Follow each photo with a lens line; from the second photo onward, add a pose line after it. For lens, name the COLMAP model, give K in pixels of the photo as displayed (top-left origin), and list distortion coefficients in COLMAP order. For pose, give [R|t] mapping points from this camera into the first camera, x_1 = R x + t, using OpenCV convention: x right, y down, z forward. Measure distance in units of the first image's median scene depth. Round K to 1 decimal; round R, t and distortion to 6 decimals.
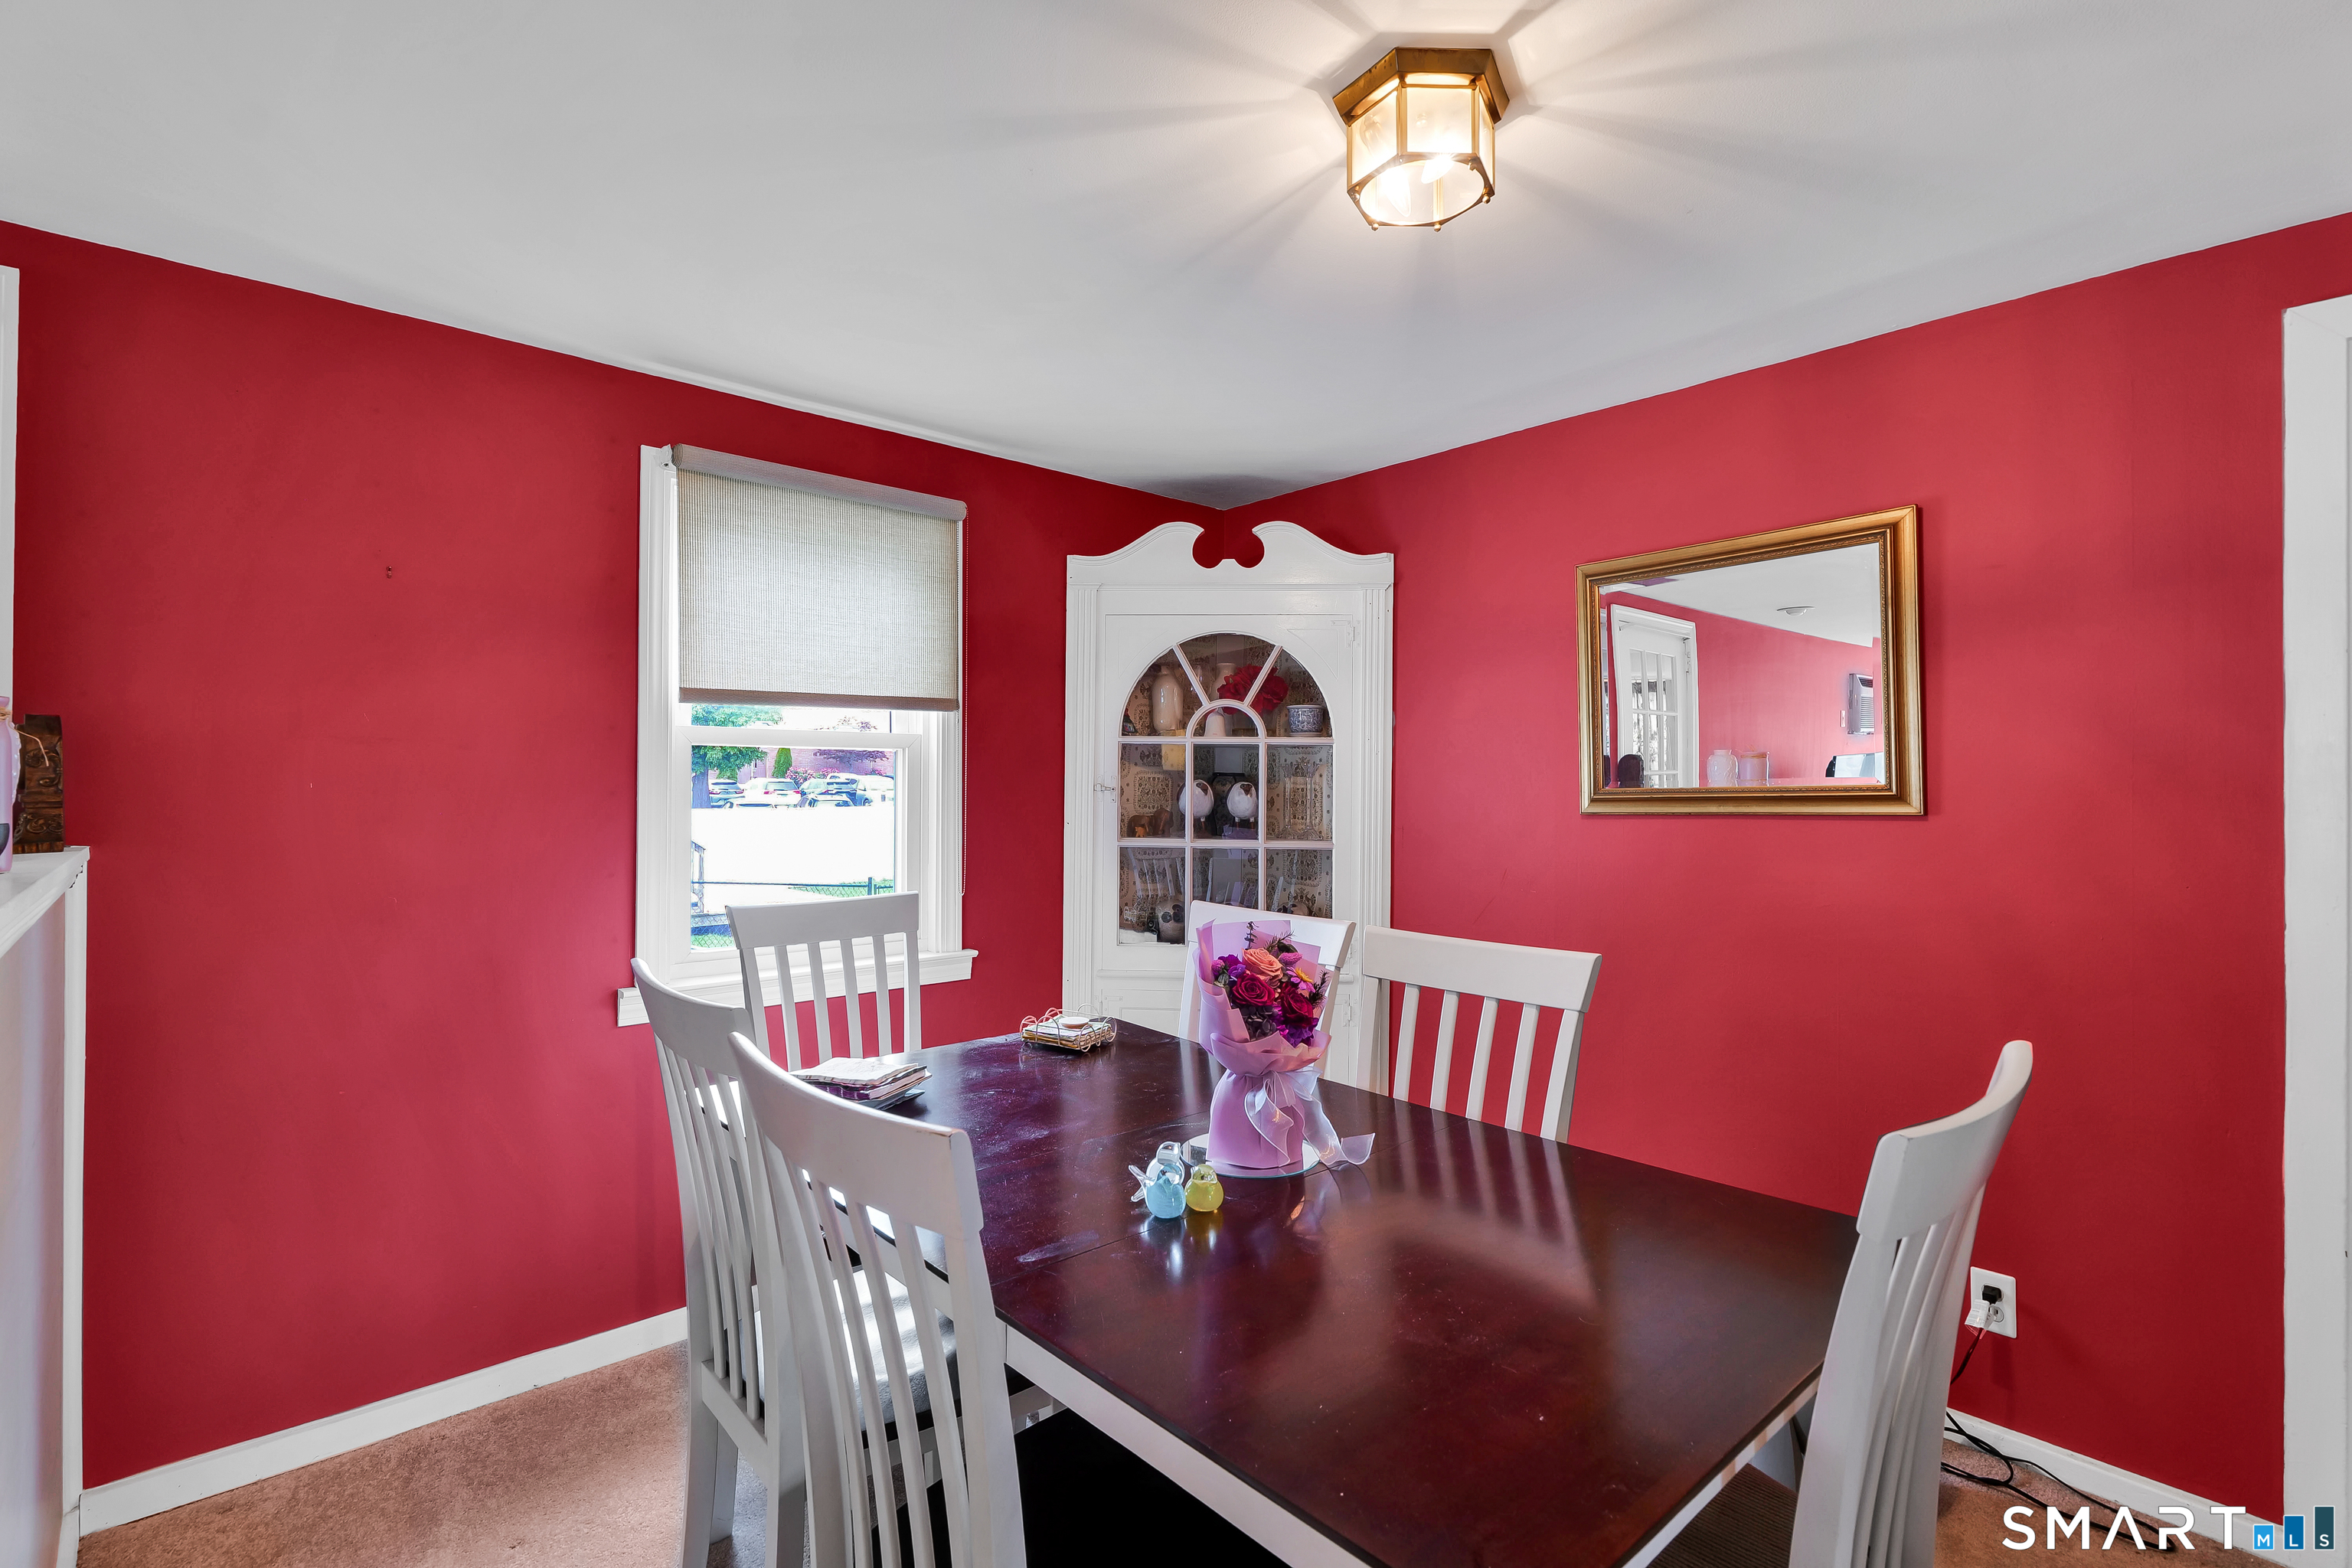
lens RADIAL K [[1073.4, 0, 1176.0], [0, 1073.4, 784.0], [0, 0, 1]] dist [0.001617, 0.000125]
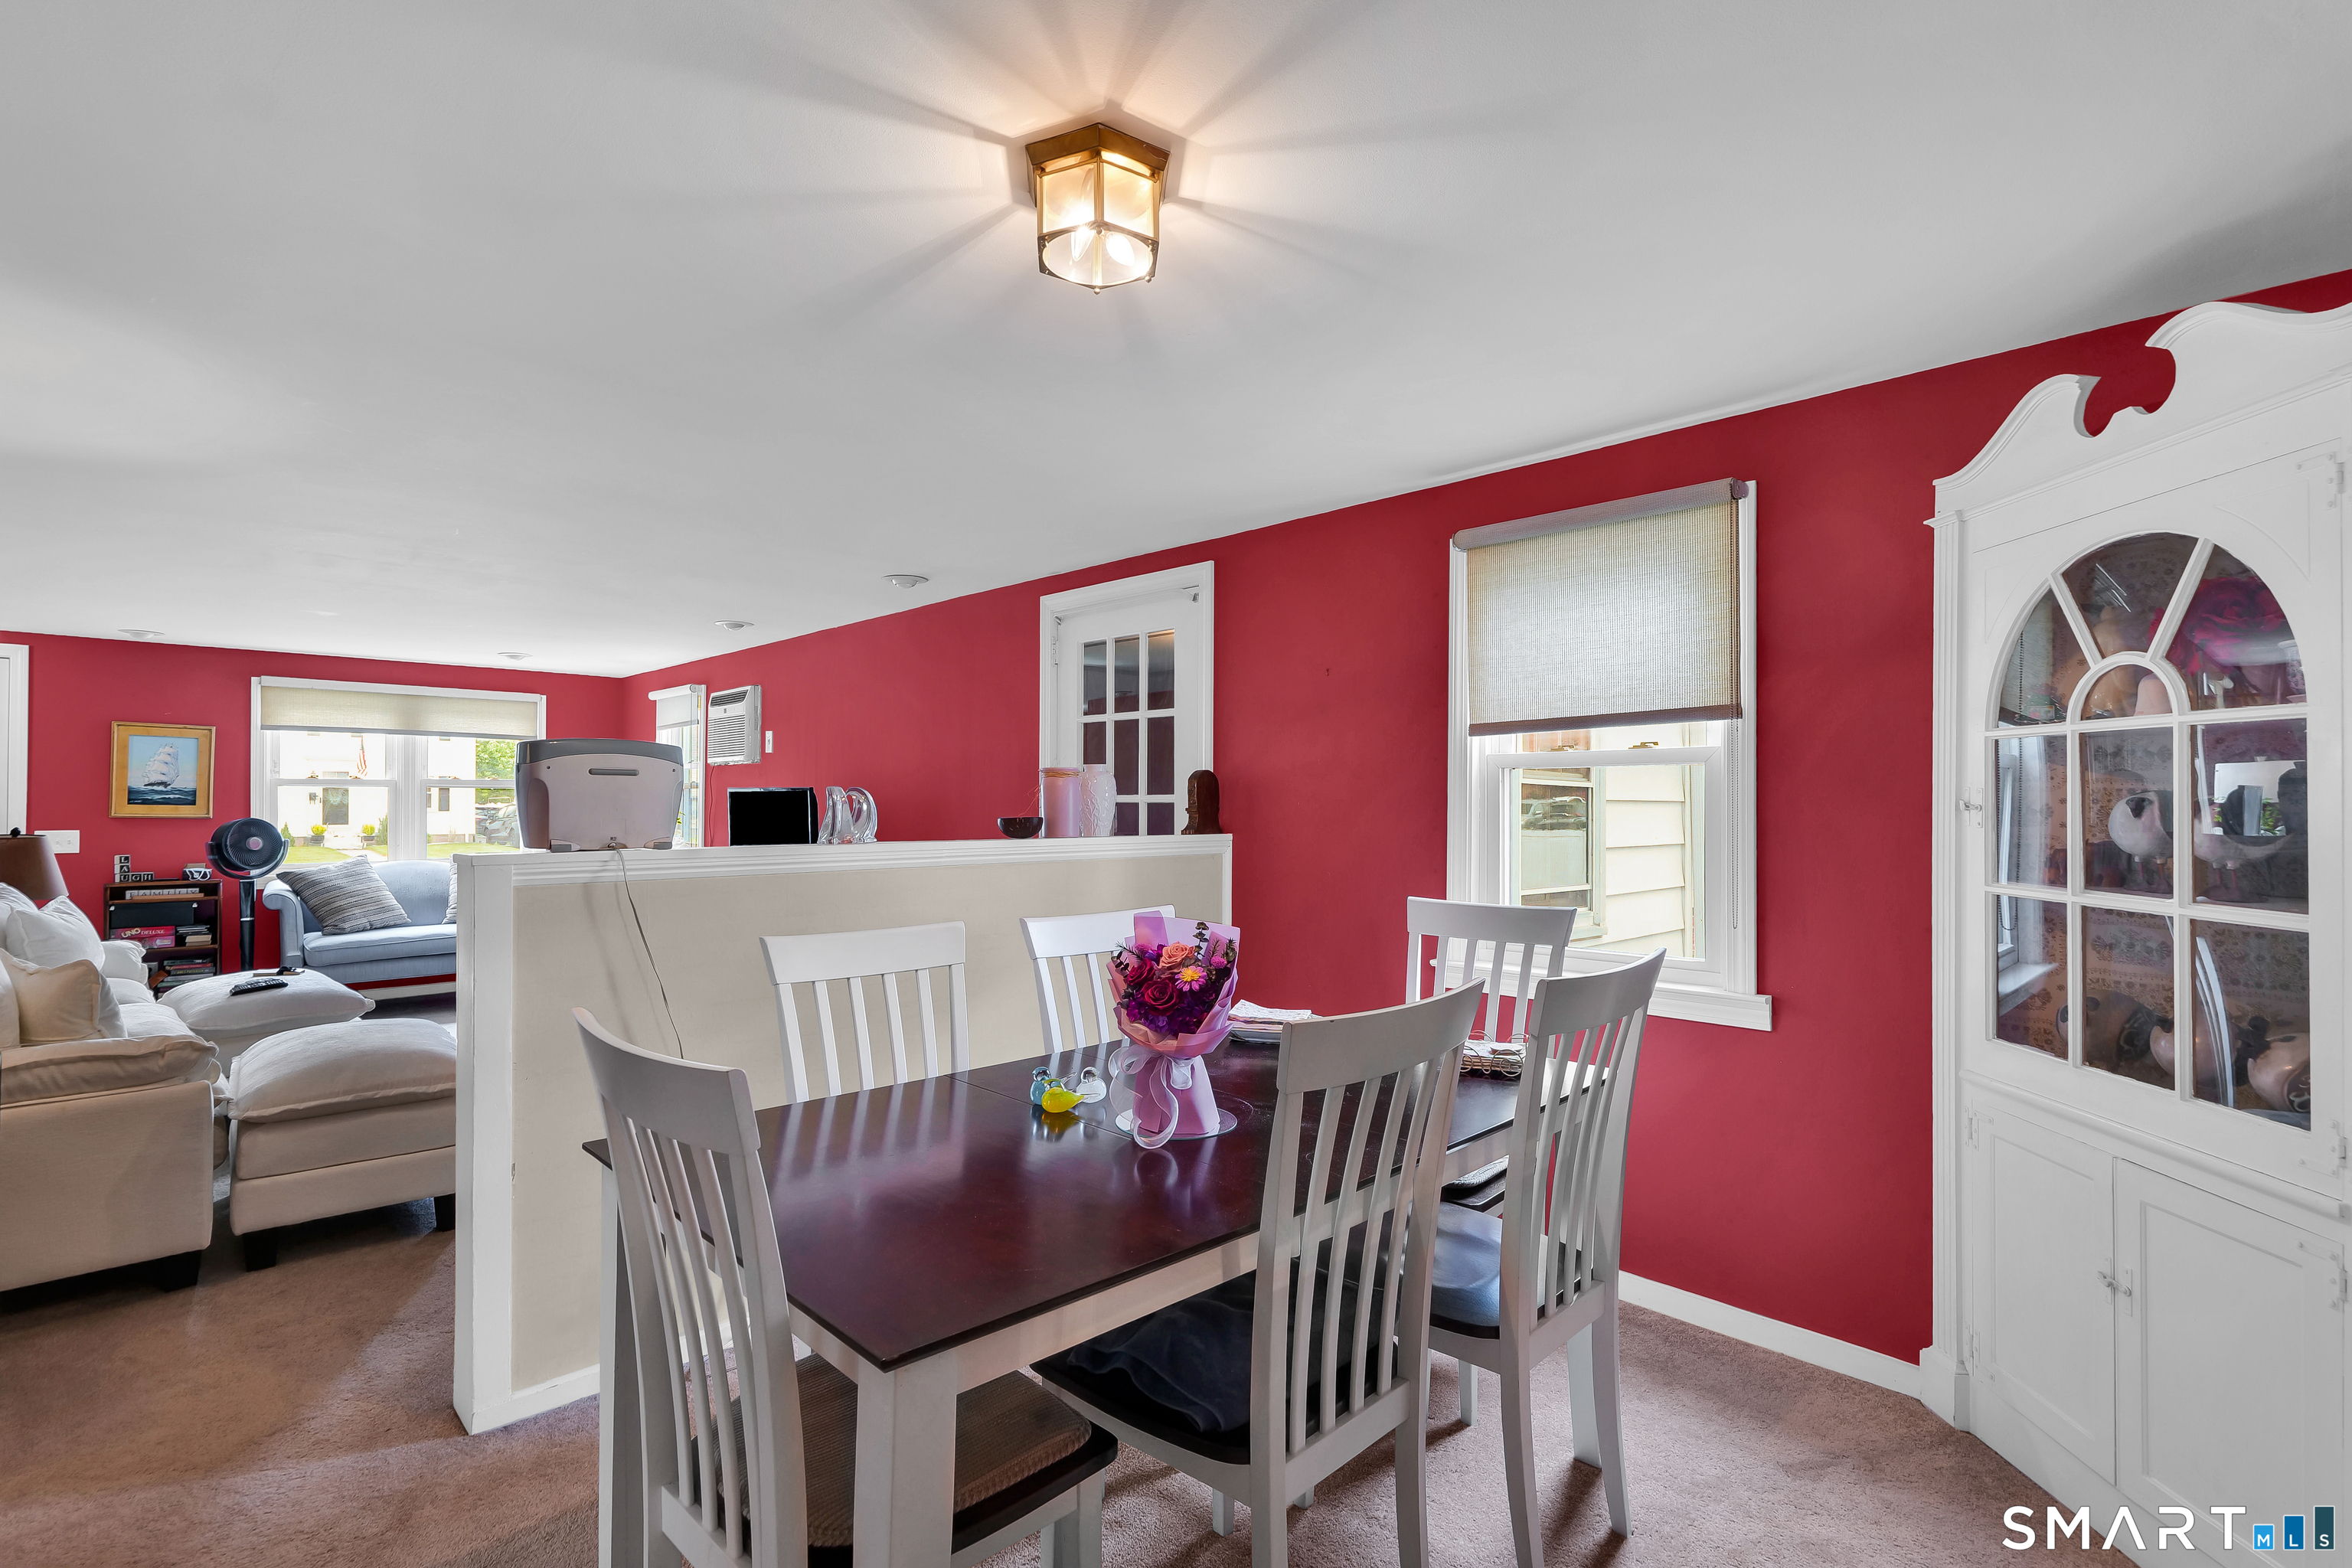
lens RADIAL K [[1073.4, 0, 1176.0], [0, 1073.4, 784.0], [0, 0, 1]] dist [0.001617, 0.000125]
pose [[0.025115, -0.019622, -0.999492, 0.638996], [-0.003641, 0.999799, -0.019720, 0.003883], [0.999678, 0.004135, 0.025038, 0.518704]]
